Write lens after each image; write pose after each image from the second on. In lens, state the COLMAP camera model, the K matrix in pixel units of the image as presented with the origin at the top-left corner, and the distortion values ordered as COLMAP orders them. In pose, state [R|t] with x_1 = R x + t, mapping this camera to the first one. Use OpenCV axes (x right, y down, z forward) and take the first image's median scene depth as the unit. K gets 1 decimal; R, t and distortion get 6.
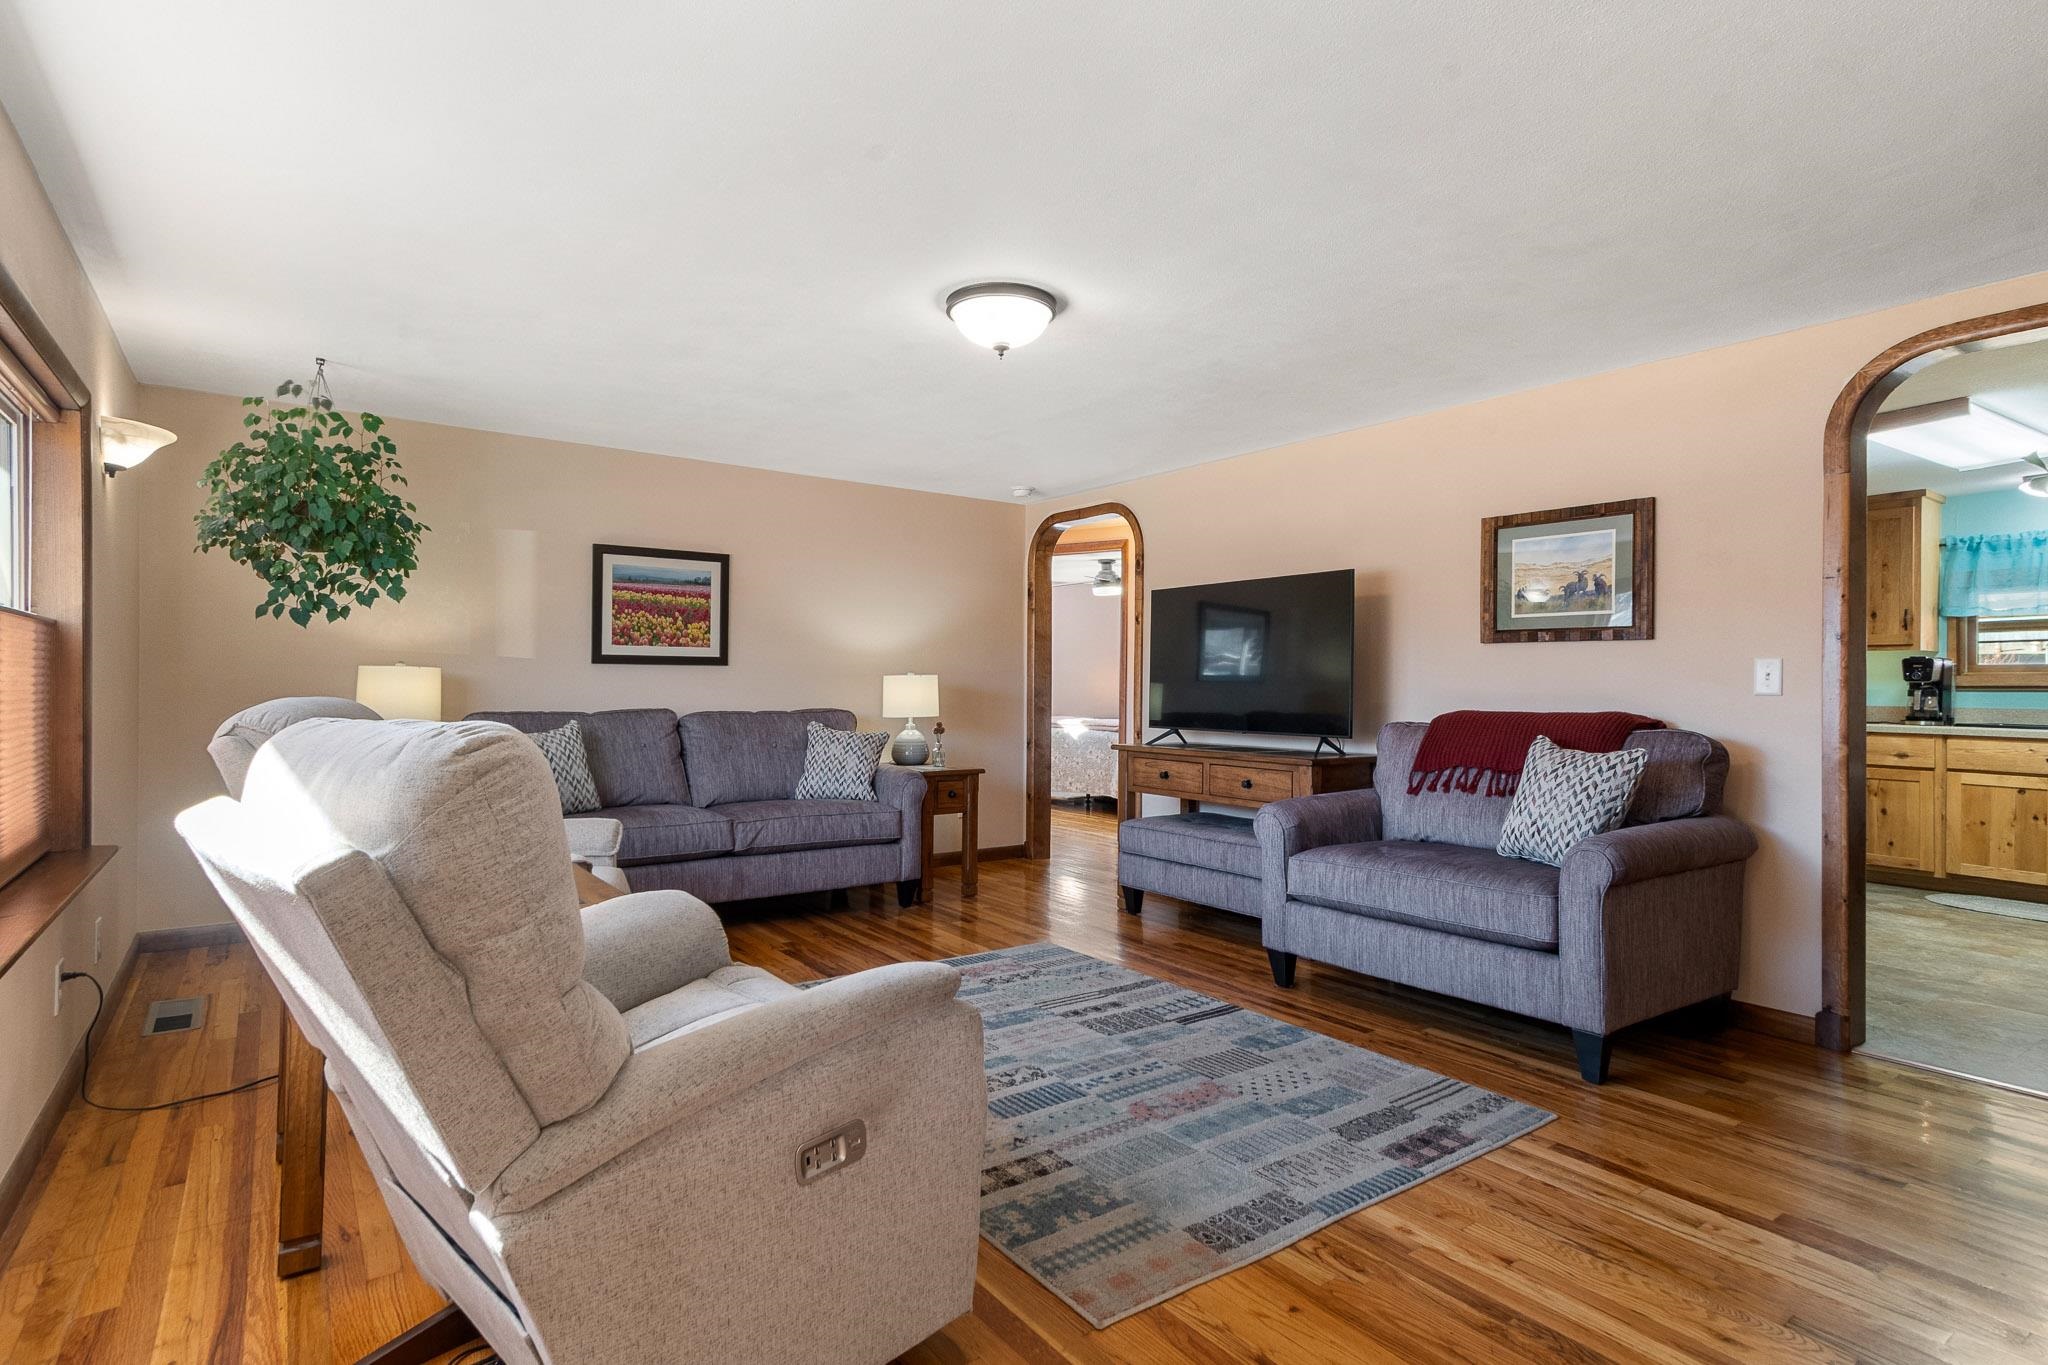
lens RADIAL K [[1025.7, 0, 1002.1], [0, 1025.7, 681.6], [0, 0, 1]] dist [0.006363, 0.002203]
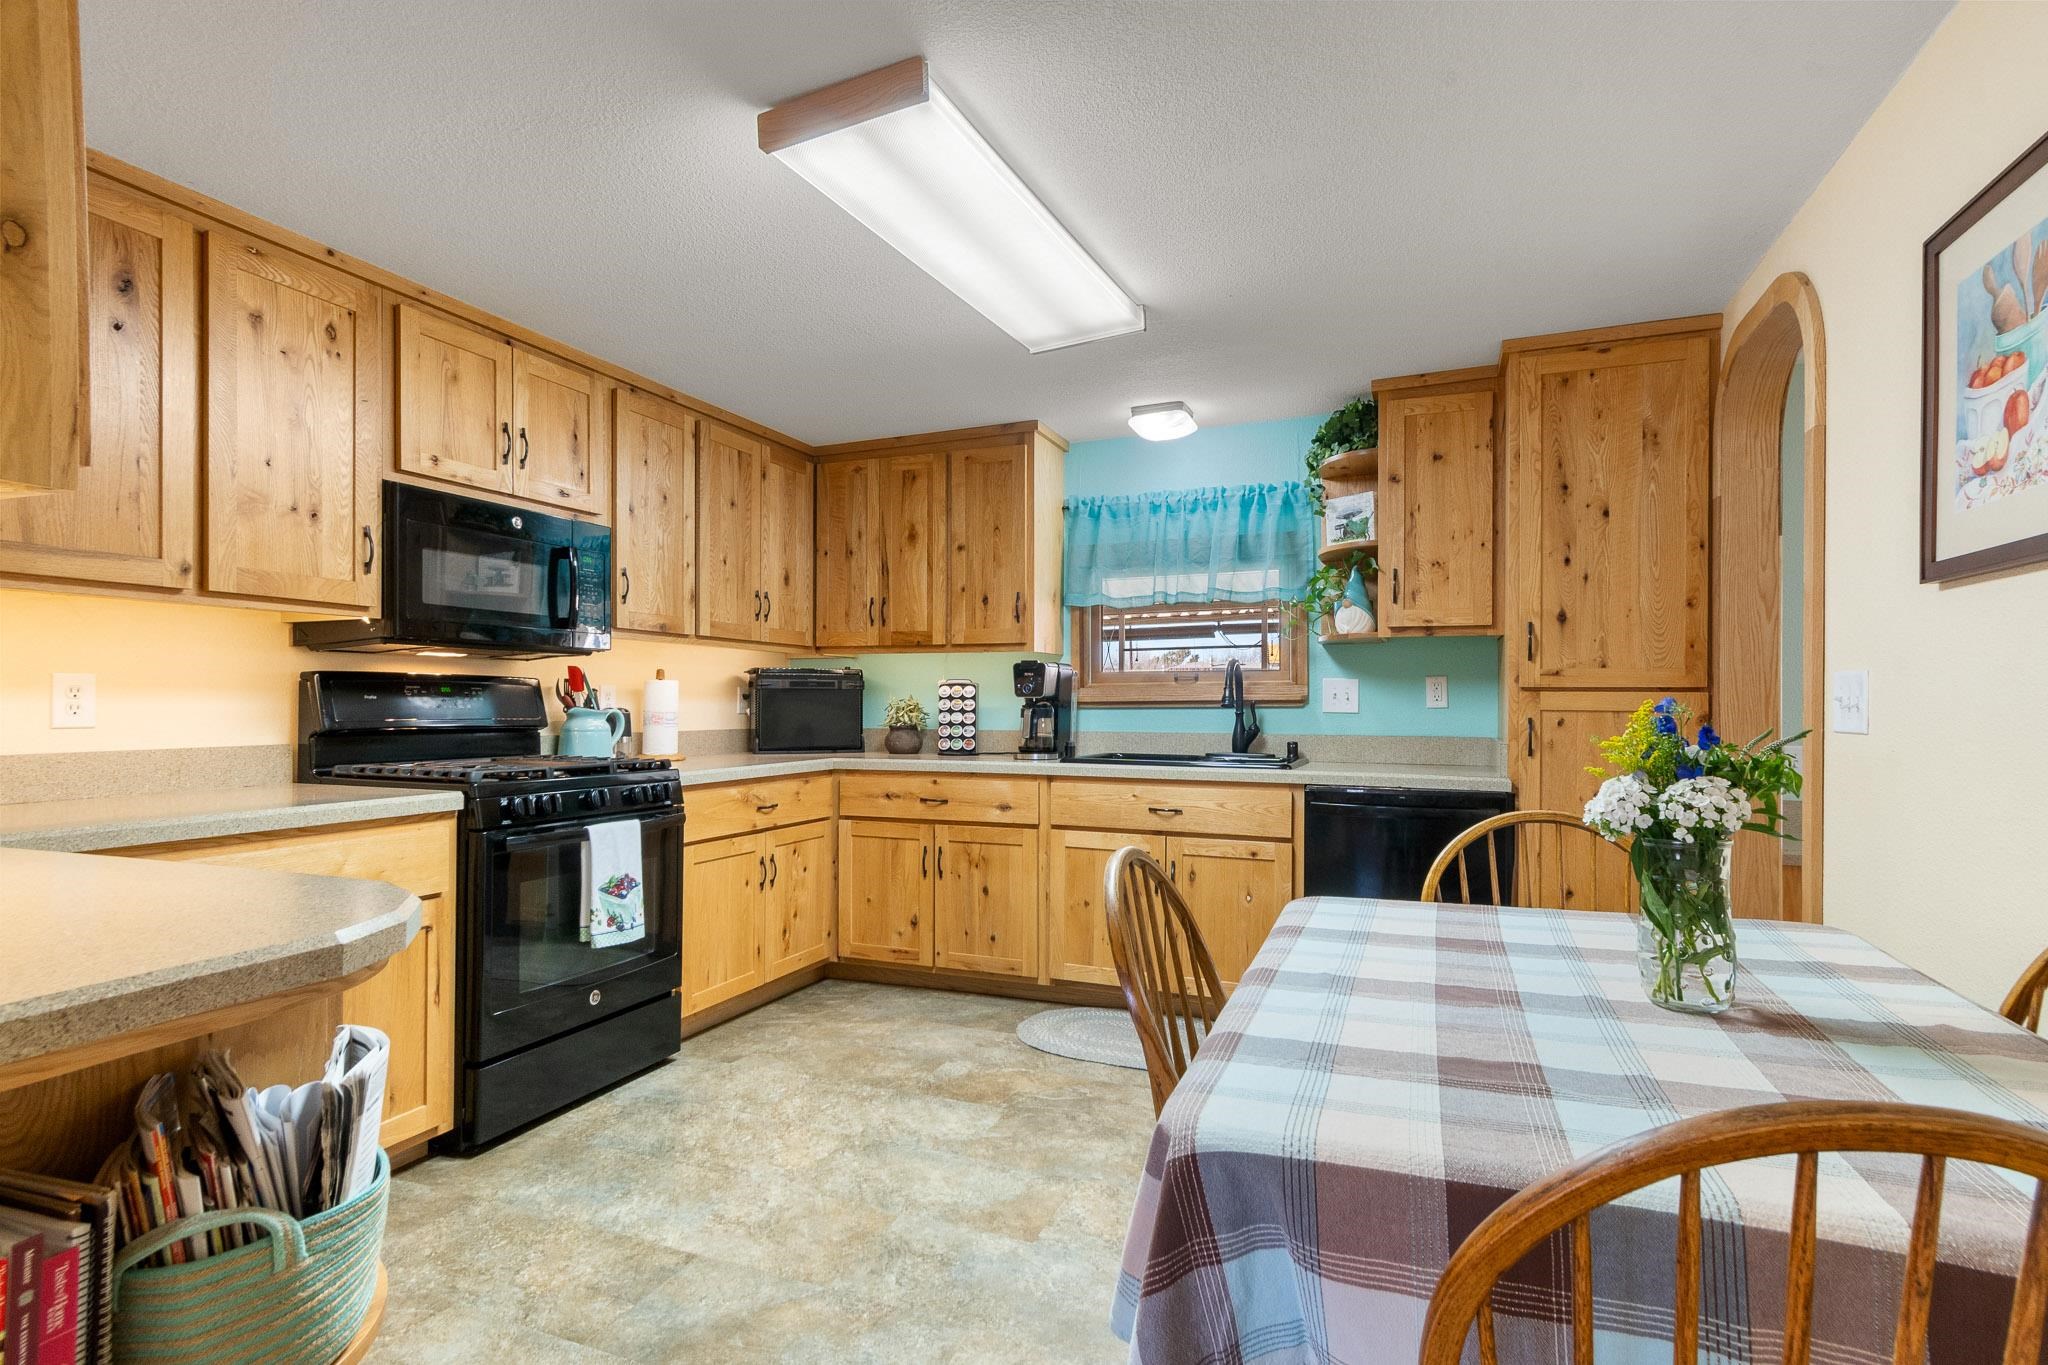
lens RADIAL K [[1024.1, 0, 1036.4], [0, 1024.1, 701.8], [0, 0, 1]] dist [-0.006839, -0.001673]
pose [[0.836835, -0.007494, 0.547404, 0.513246], [0.005683, 0.999971, 0.005001, -0.000037], [-0.547425, -0.001075, 0.836854, 0.420831]]
